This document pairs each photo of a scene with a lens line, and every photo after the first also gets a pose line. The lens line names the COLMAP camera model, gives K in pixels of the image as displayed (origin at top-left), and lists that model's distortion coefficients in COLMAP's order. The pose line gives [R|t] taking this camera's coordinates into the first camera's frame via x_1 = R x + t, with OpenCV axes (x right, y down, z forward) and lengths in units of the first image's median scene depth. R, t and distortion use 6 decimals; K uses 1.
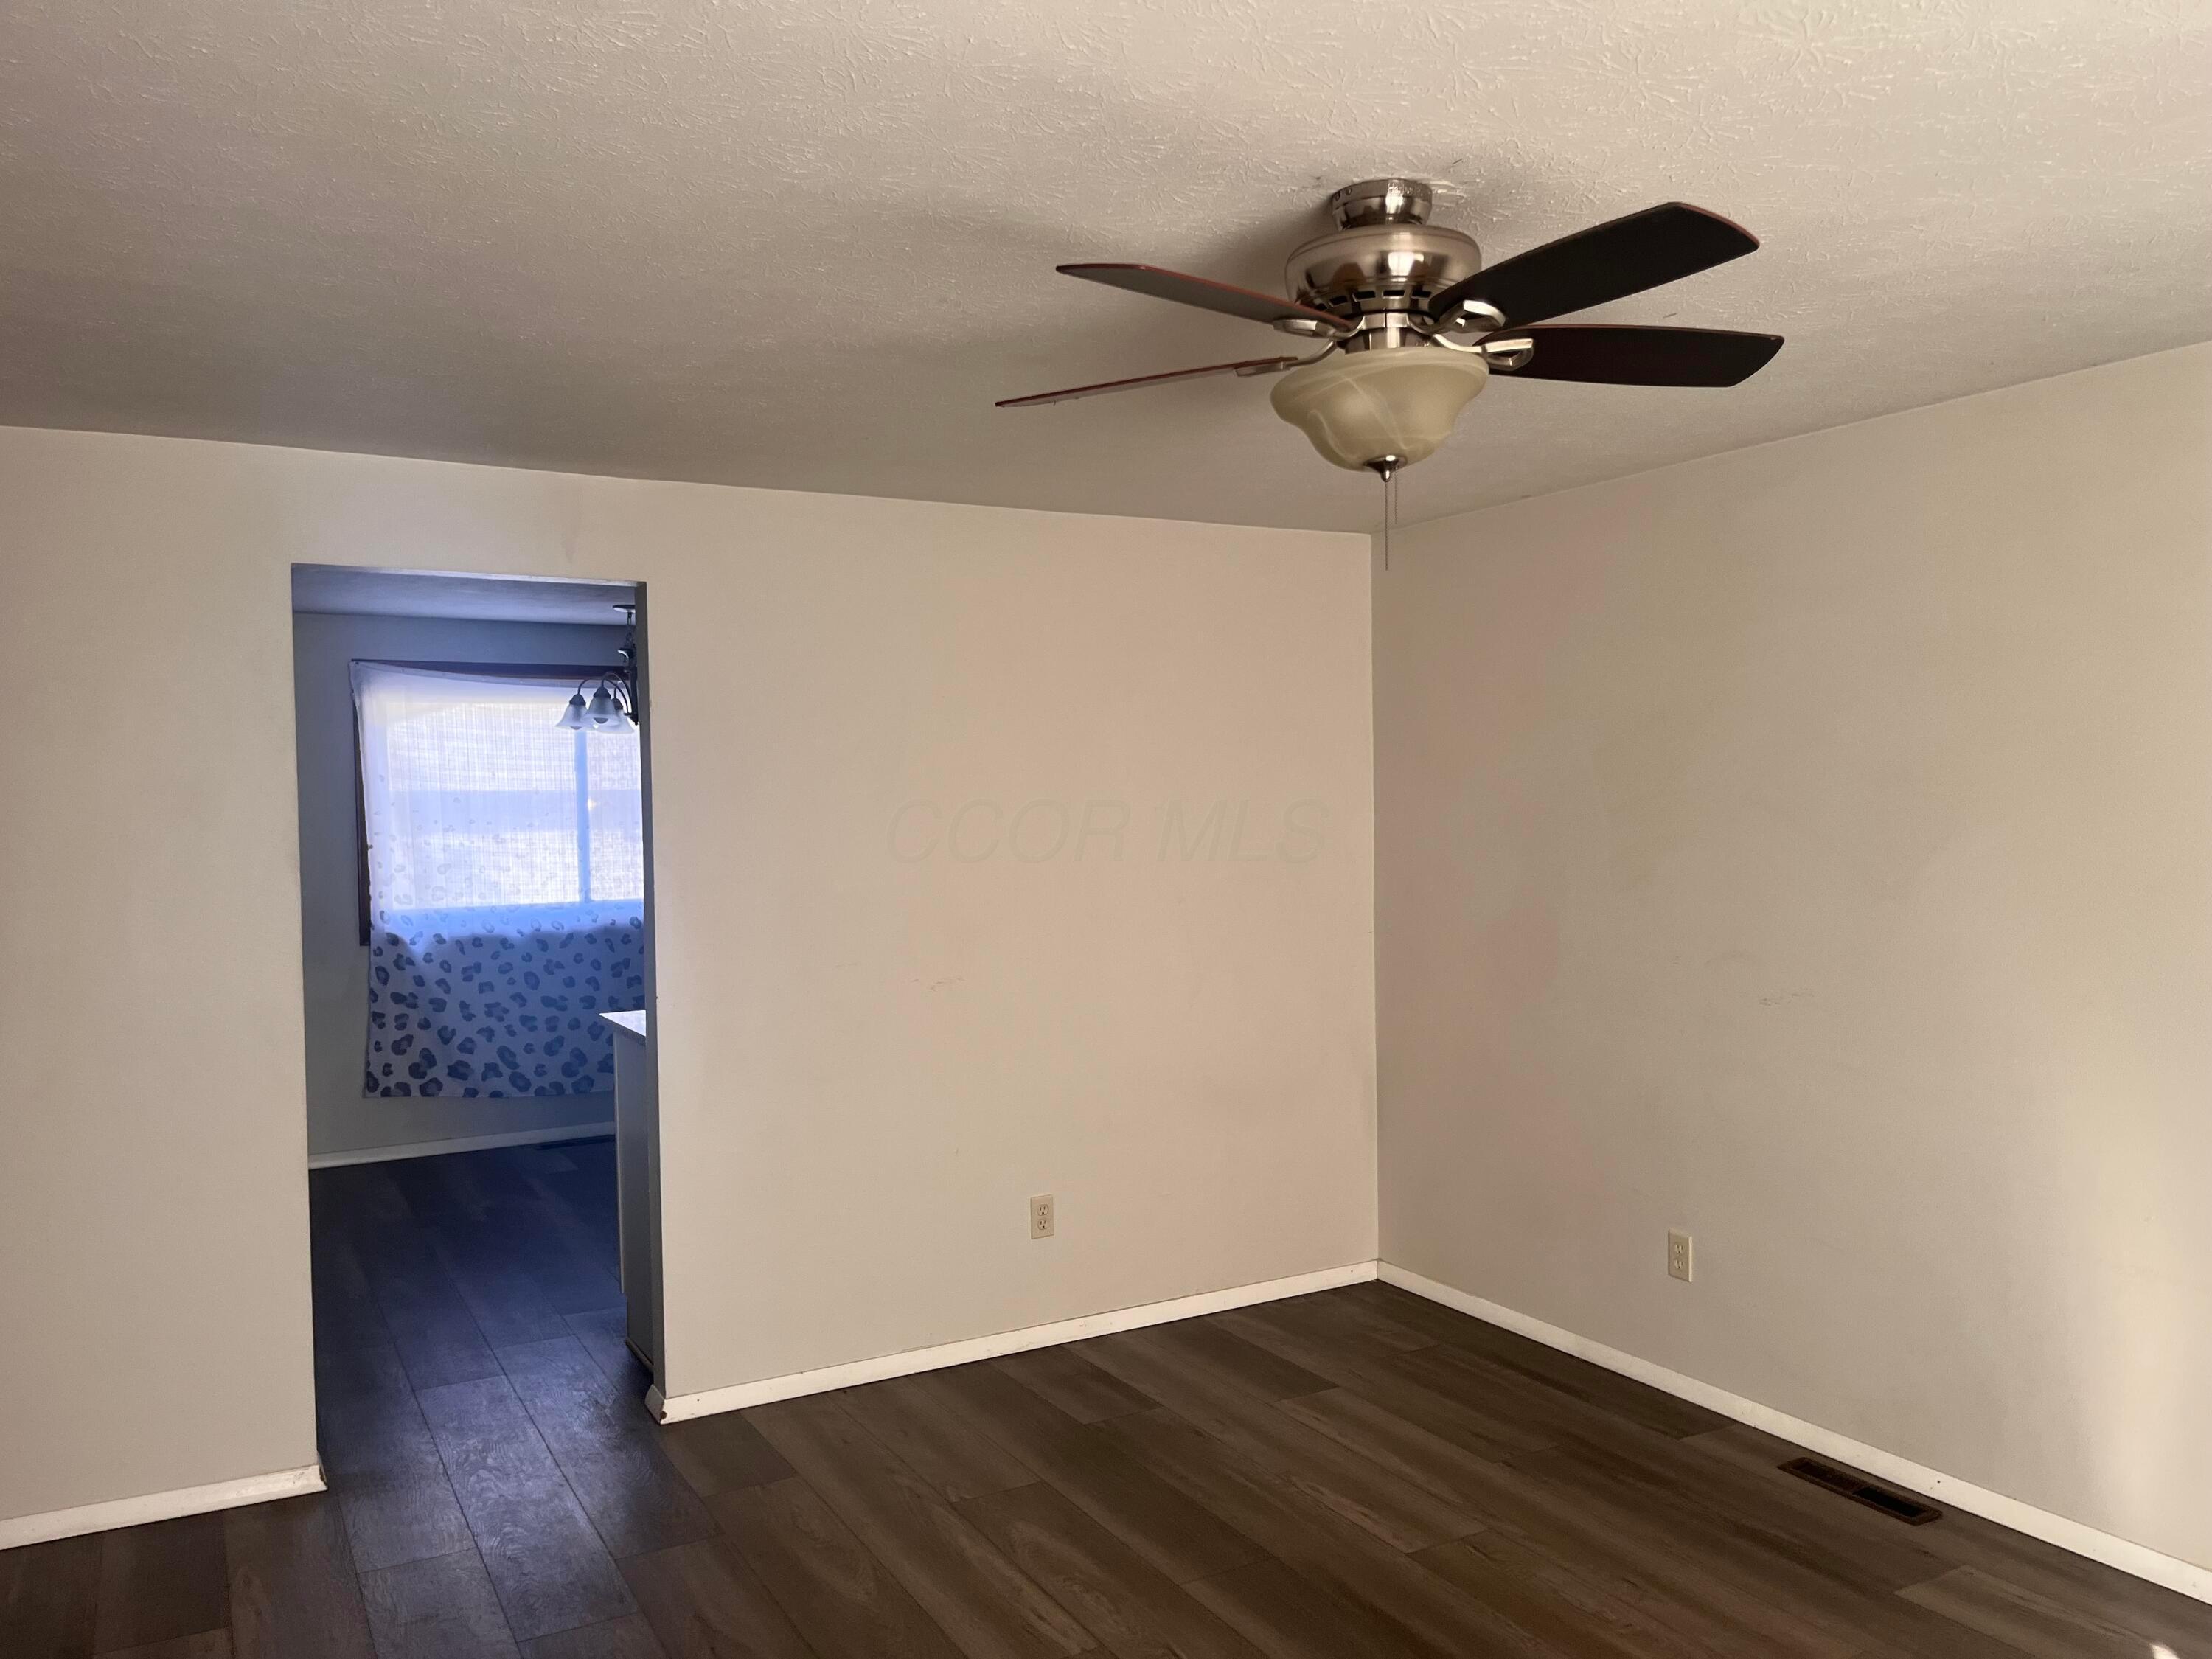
lens RADIAL K [[1675.4, 0, 1106.4], [0, 1675.4, 834.7], [0, 0, 1]] dist [-0.011603, -0.010224]
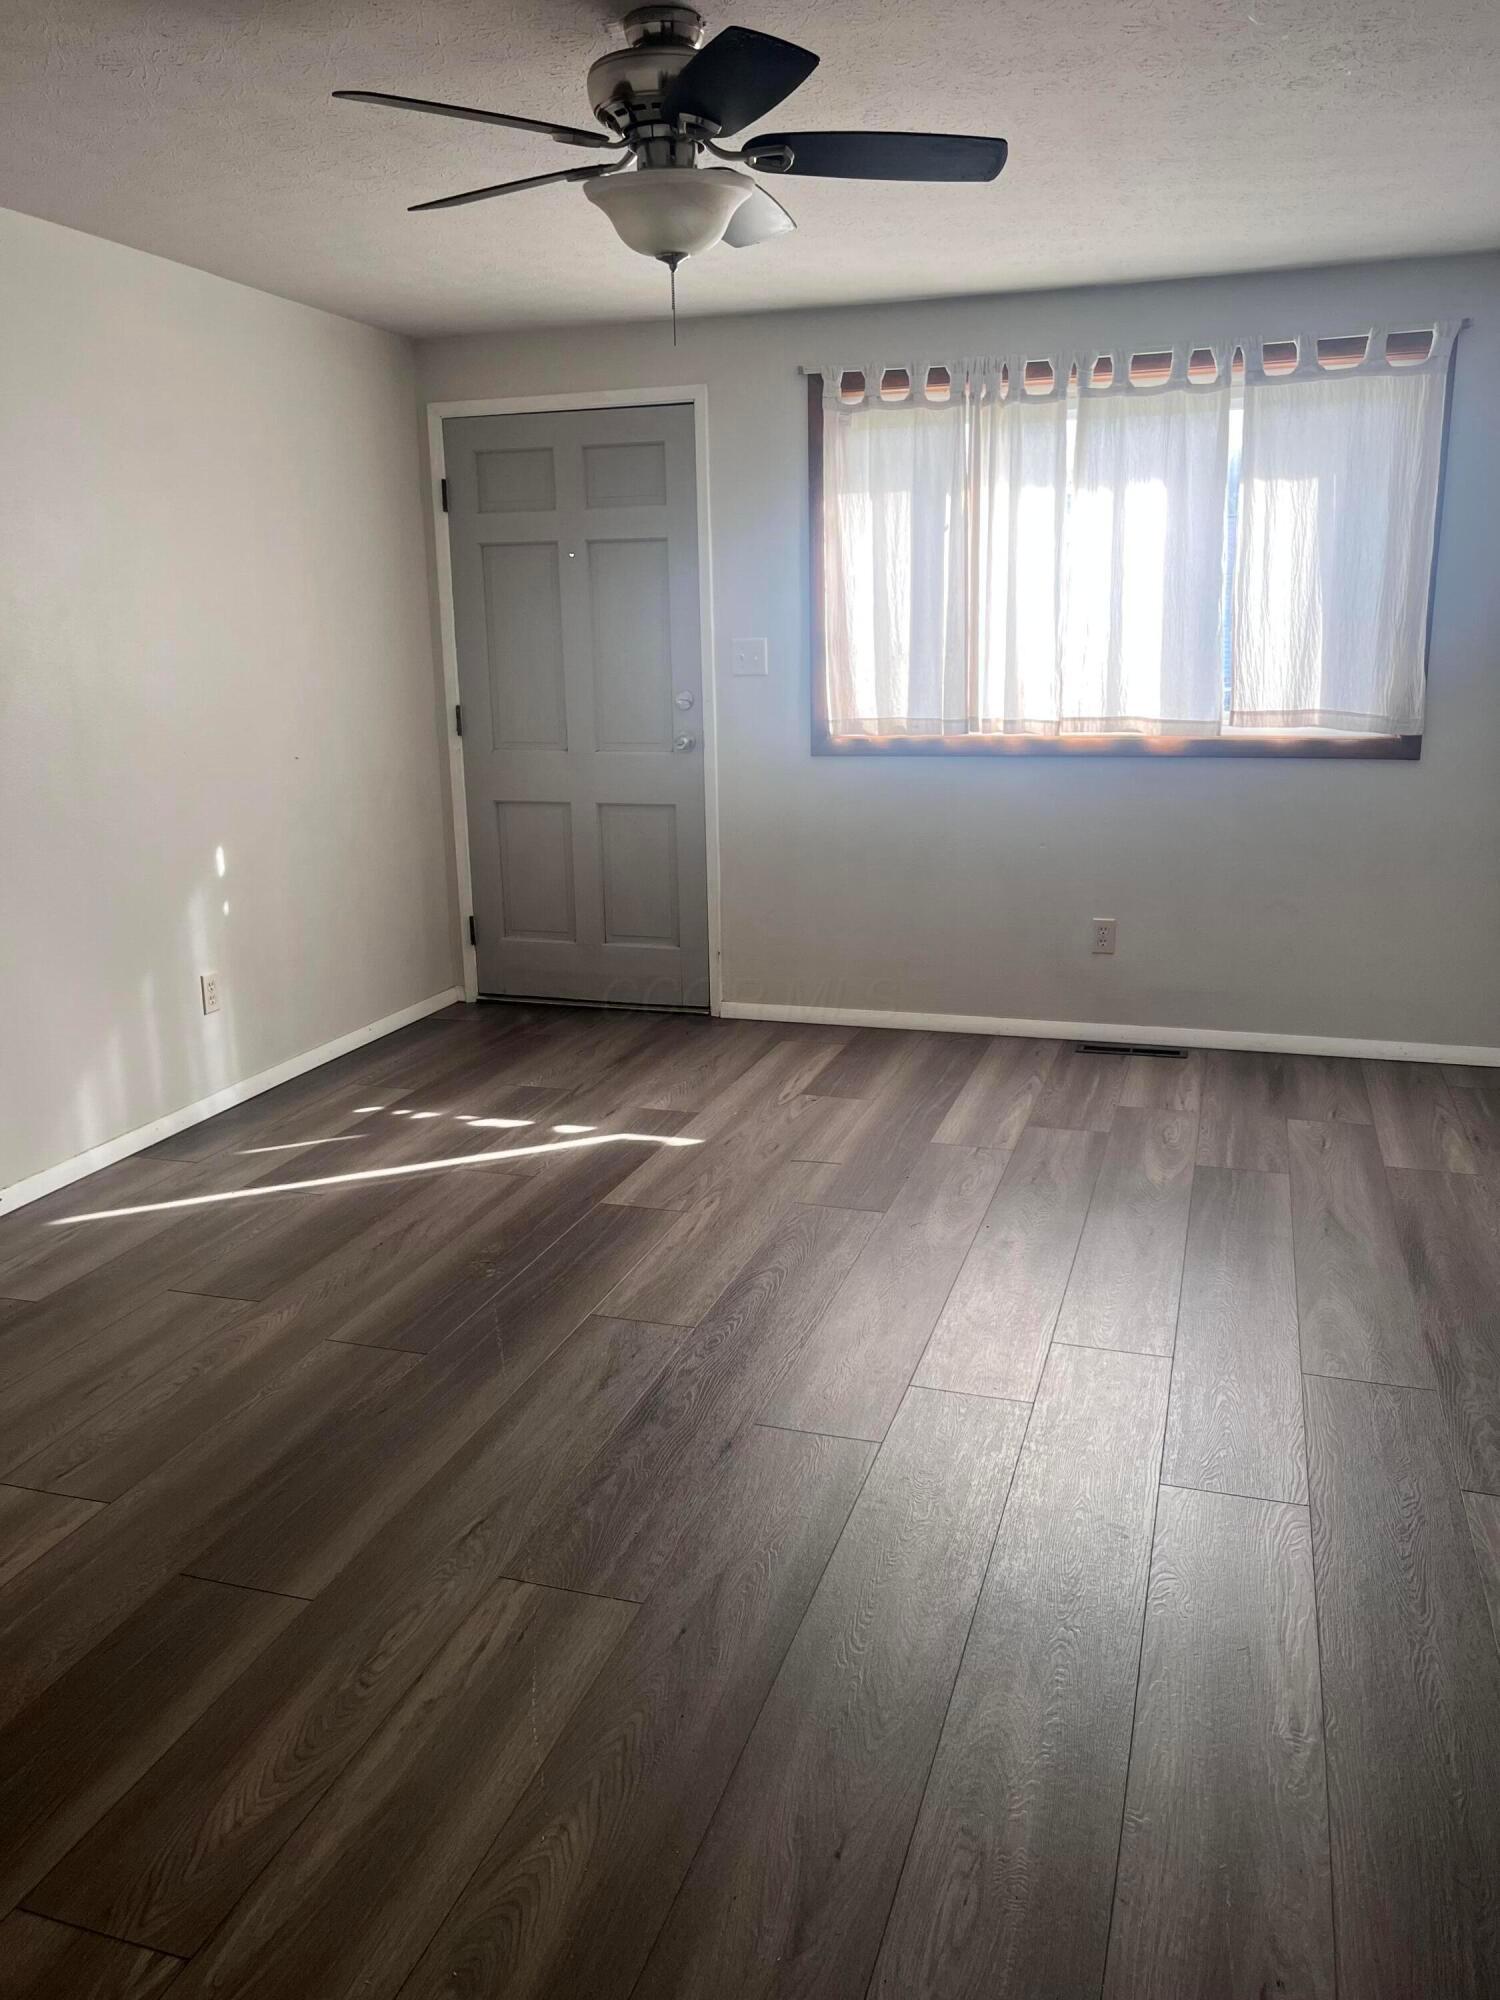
lens RADIAL K [[1514.8, 0, 752.2], [0, 1514.8, 998.4], [0, 0, 1]] dist [-0.011603, -0.010224]
pose [[-0.686269, -0.142765, 0.713199, -0.479188], [0.050182, 0.968918, 0.242240, 0.033561], [-0.725615, 0.202032, -0.657774, 1.120906]]
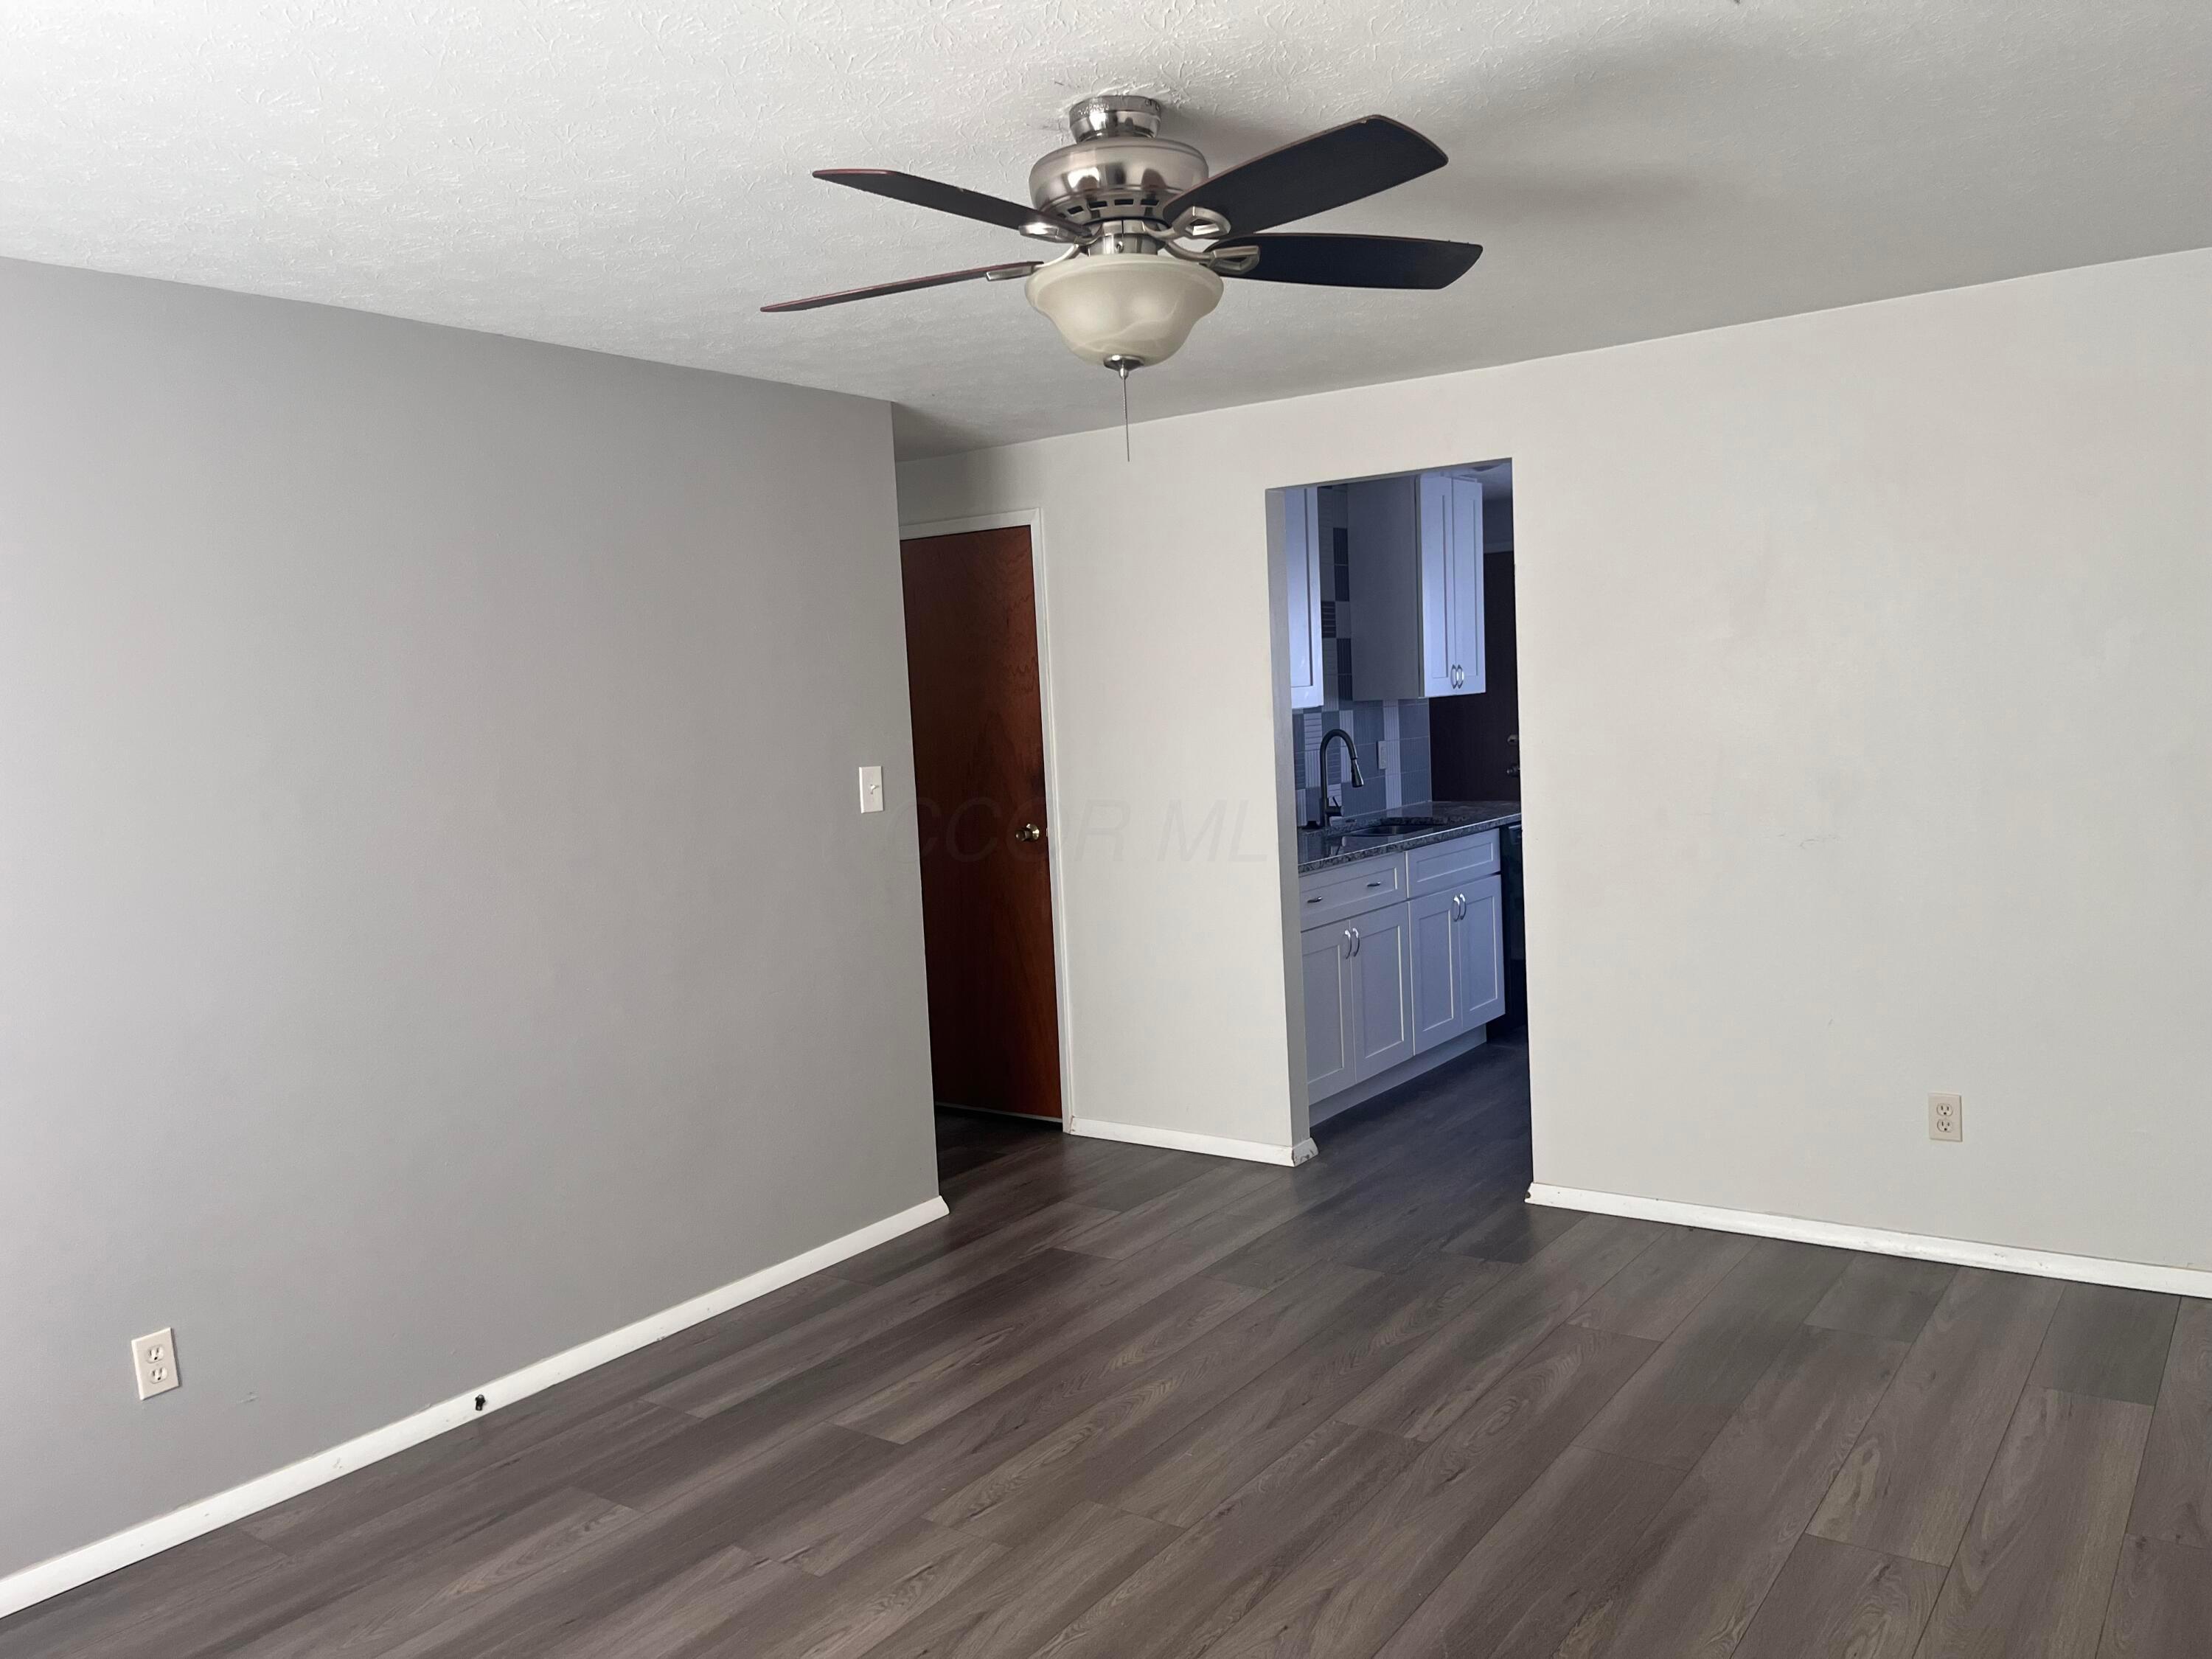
lens RADIAL K [[1675.4, 0, 1103.1], [0, 1675.4, 827.5], [0, 0, 1]] dist [-0.011603, -0.010224]
pose [[0.431397, 0.077059, -0.898865, 0.710835], [0.013055, 0.995708, 0.091627, -0.011591], [0.902068, -0.051262, 0.428540, 0.306013]]
